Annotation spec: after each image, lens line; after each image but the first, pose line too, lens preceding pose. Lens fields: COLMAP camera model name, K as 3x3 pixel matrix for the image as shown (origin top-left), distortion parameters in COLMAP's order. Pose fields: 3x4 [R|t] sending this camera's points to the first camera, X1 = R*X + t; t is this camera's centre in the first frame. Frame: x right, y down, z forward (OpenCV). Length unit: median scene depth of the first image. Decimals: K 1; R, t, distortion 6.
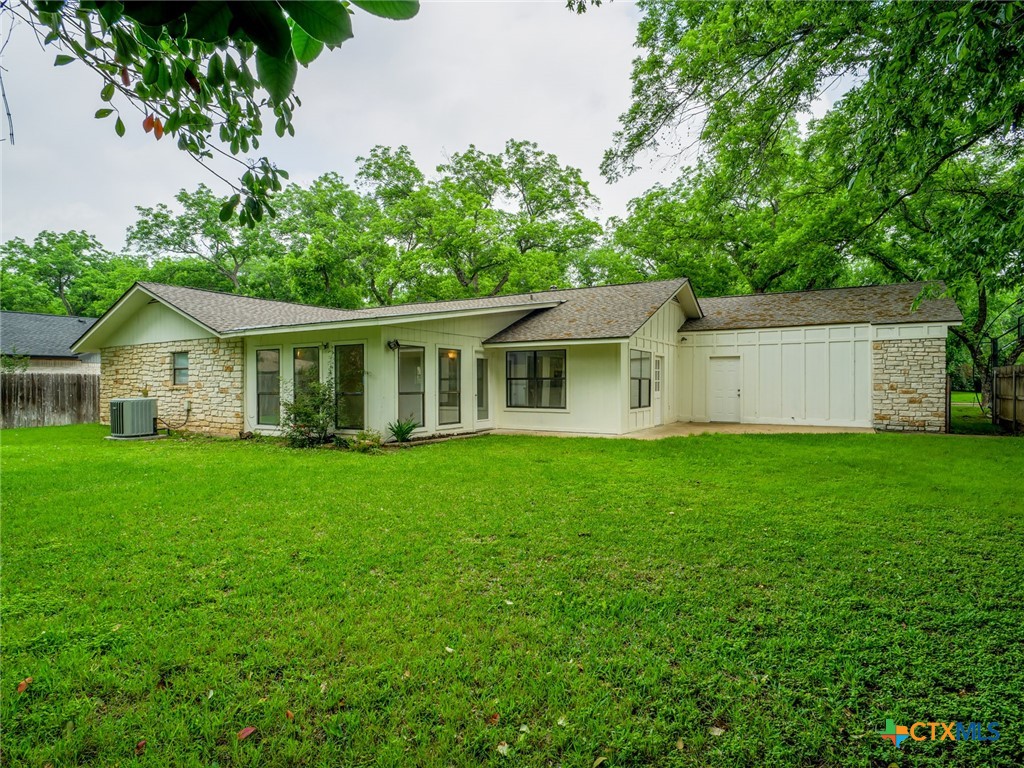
lens RADIAL K [[560.2, 0, 512.0], [0, 560.2, 384.0], [0, 0, 1]] dist [-0.015522, 0.001235]
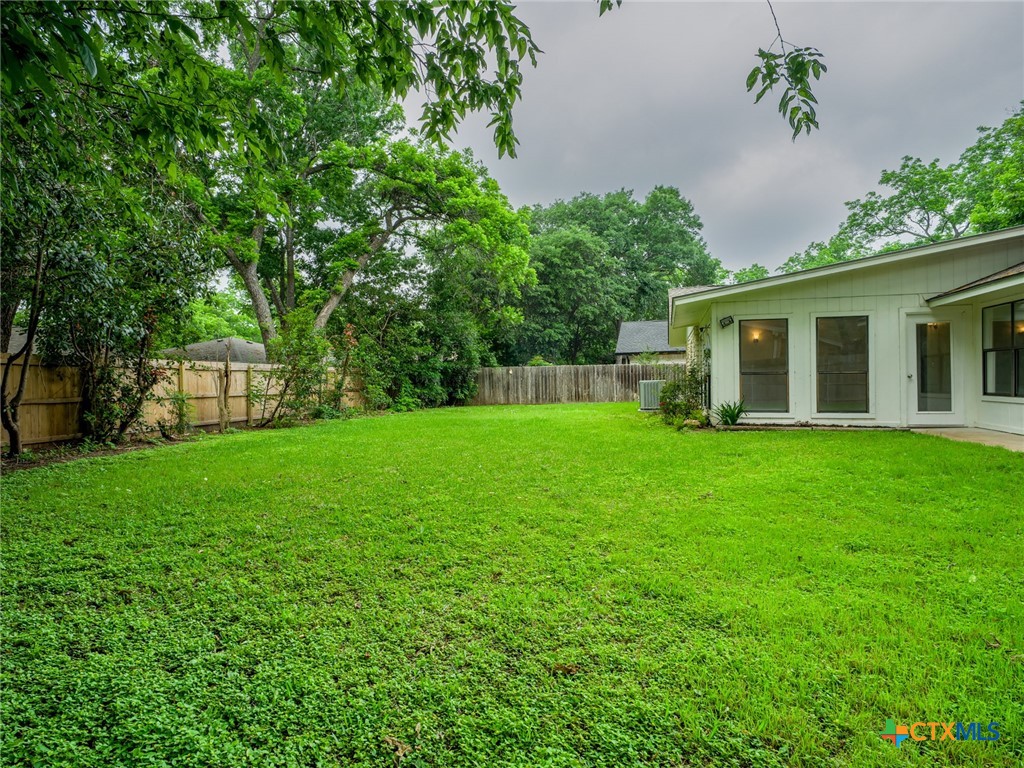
lens RADIAL K [[560.2, 0, 512.0], [0, 560.2, 384.0], [0, 0, 1]] dist [-0.015522, 0.001235]
pose [[0.256954, 0.005229, -0.966410, 0.458749], [0.010156, 0.999916, 0.008111, 0.018037], [0.966370, -0.011899, 0.256879, 0.311899]]
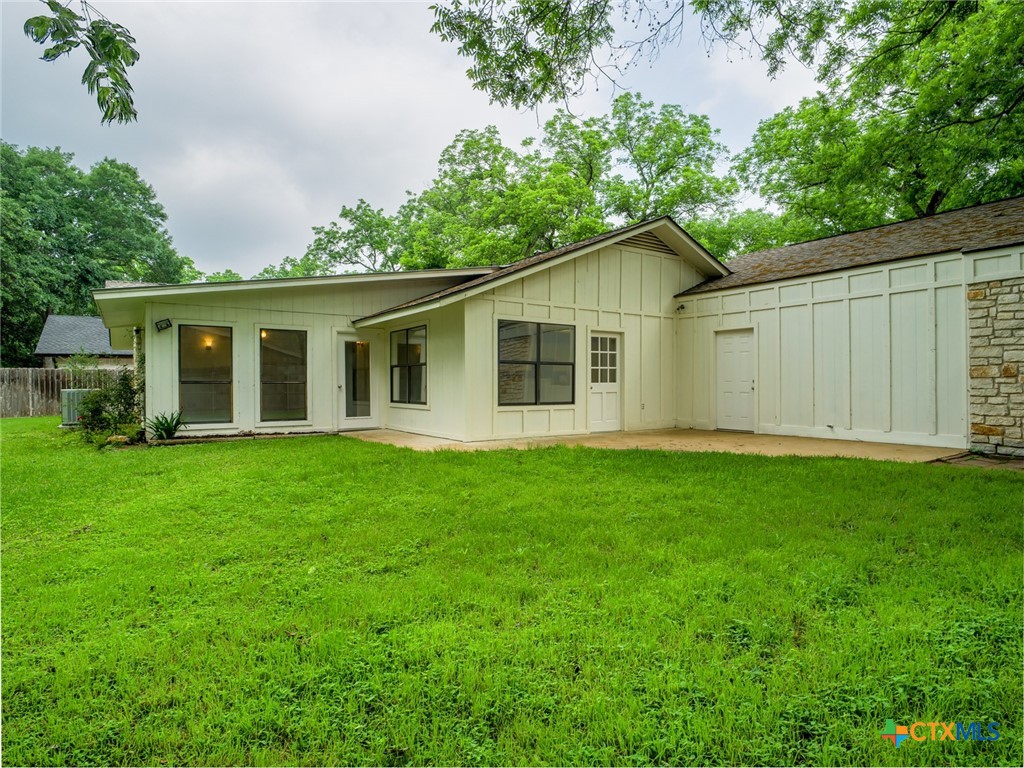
lens RADIAL K [[560.2, 0, 512.0], [0, 560.2, 384.0], [0, 0, 1]] dist [-0.015522, 0.001235]
pose [[0.908791, -0.001867, -0.417247, 0.474197], [0.001421, 0.999998, -0.001378, 0.016695], [0.417248, 0.000659, 0.908792, 0.343090]]
